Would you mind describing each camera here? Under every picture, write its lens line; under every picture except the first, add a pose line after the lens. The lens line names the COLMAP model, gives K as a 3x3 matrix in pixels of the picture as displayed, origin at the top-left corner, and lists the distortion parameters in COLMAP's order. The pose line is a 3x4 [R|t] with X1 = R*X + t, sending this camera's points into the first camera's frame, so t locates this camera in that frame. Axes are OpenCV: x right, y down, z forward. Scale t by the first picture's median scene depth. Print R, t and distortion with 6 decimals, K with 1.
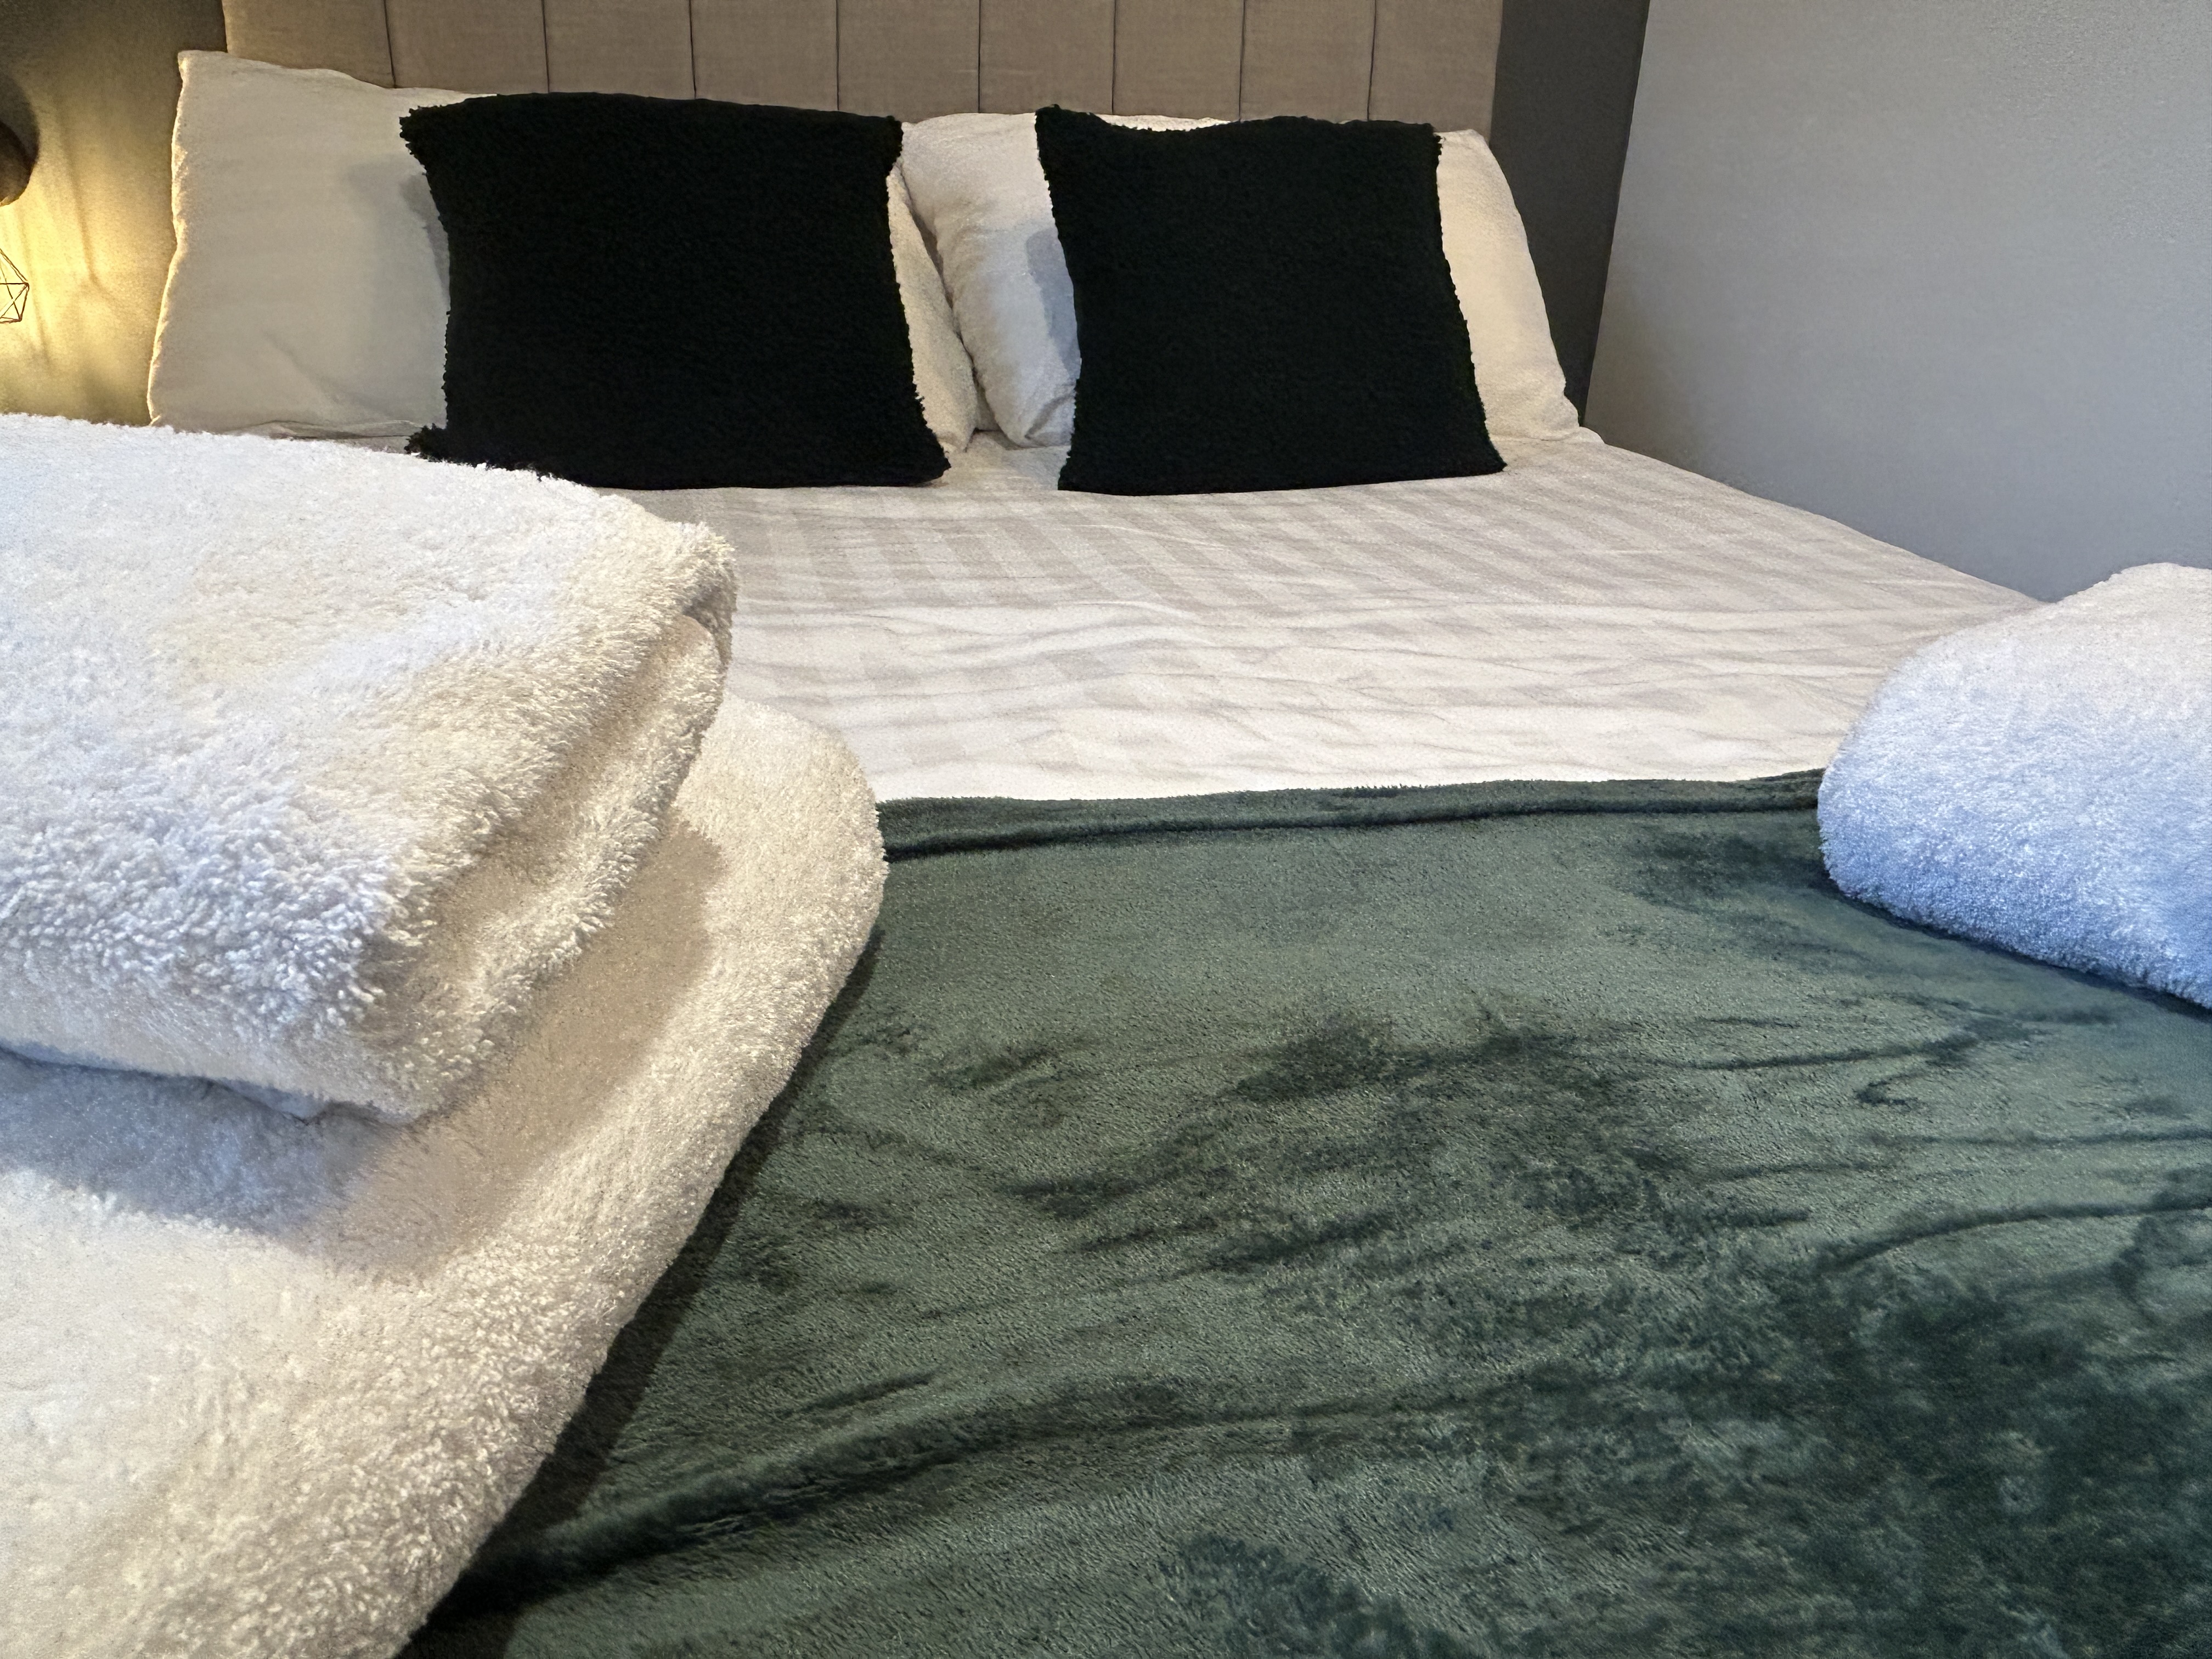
lens RADIAL K [[1551.0, 0, 1106.0], [0, 1551.0, 829.5], [0, 0, 1]] dist [-0.002912, -0.000737]
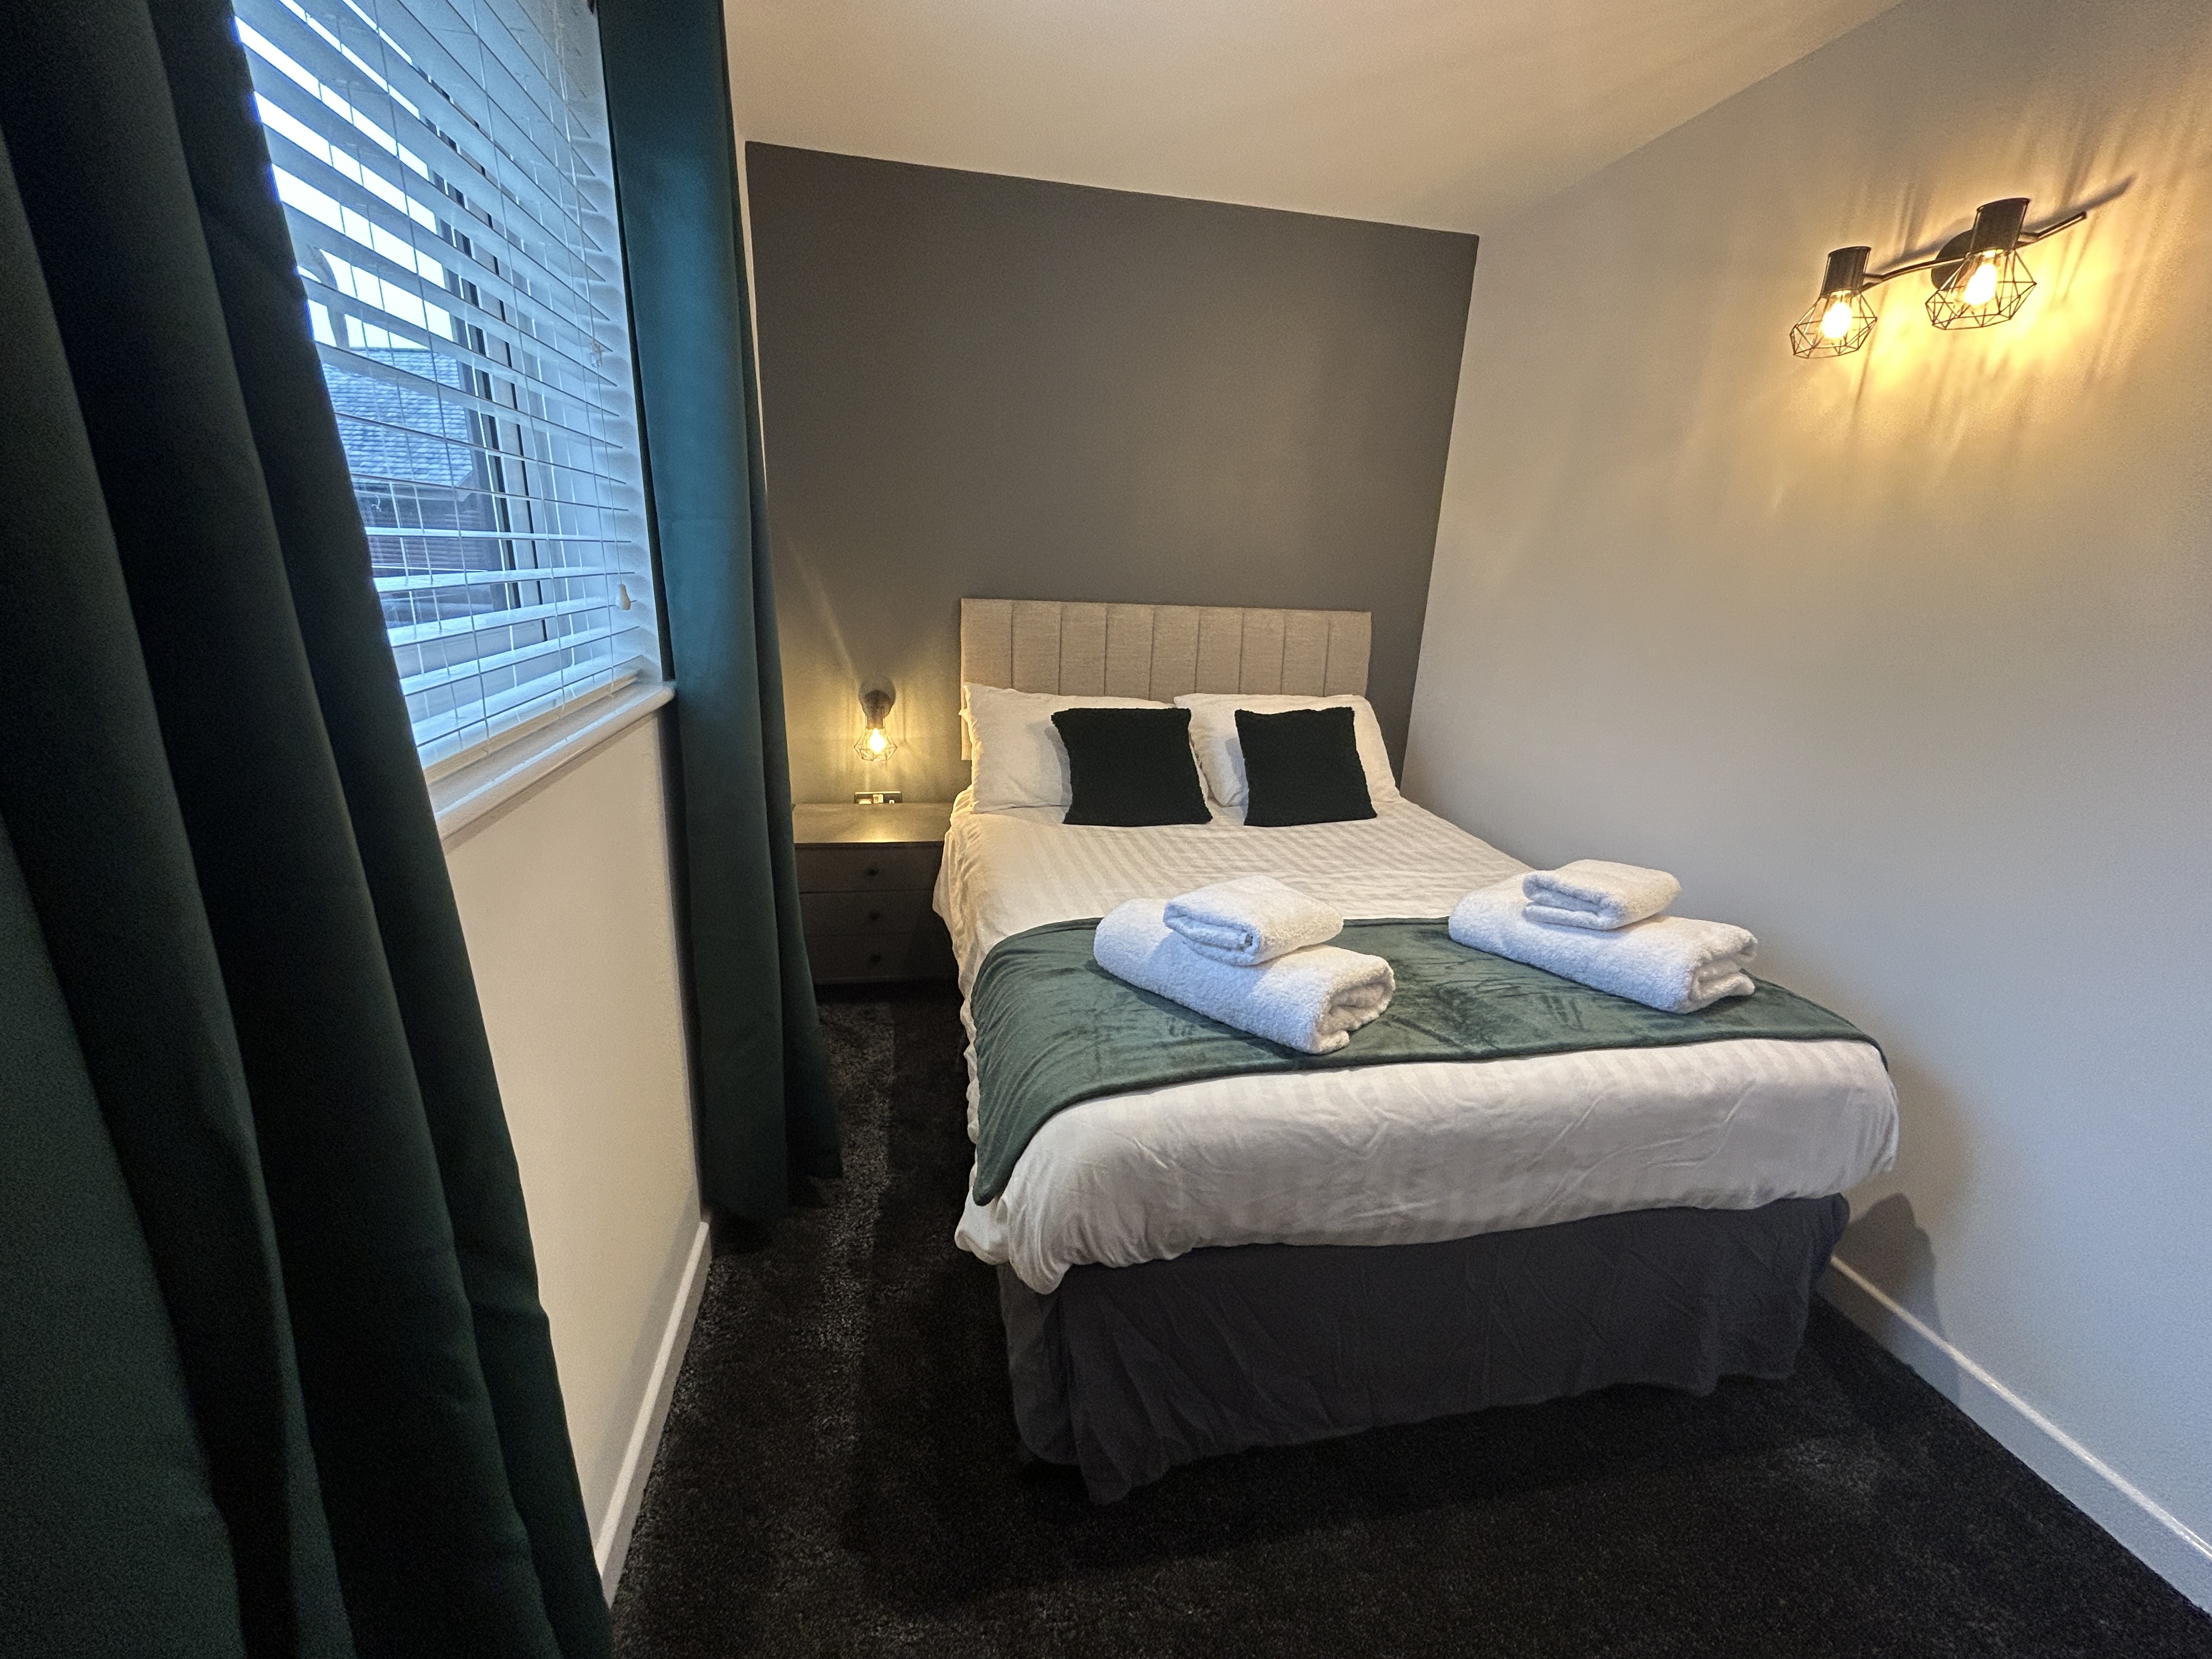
lens RADIAL K [[895.8, 0, 1106.0], [0, 895.8, 829.5], [0, 0, 1]] dist [0.000505, 0.000029]
pose [[0.999678, 0.008229, -0.023992, -0.370068], [-0.010762, 0.994153, -0.107441, 0.004088], [0.022968, 0.107664, 0.993922, -1.220273]]
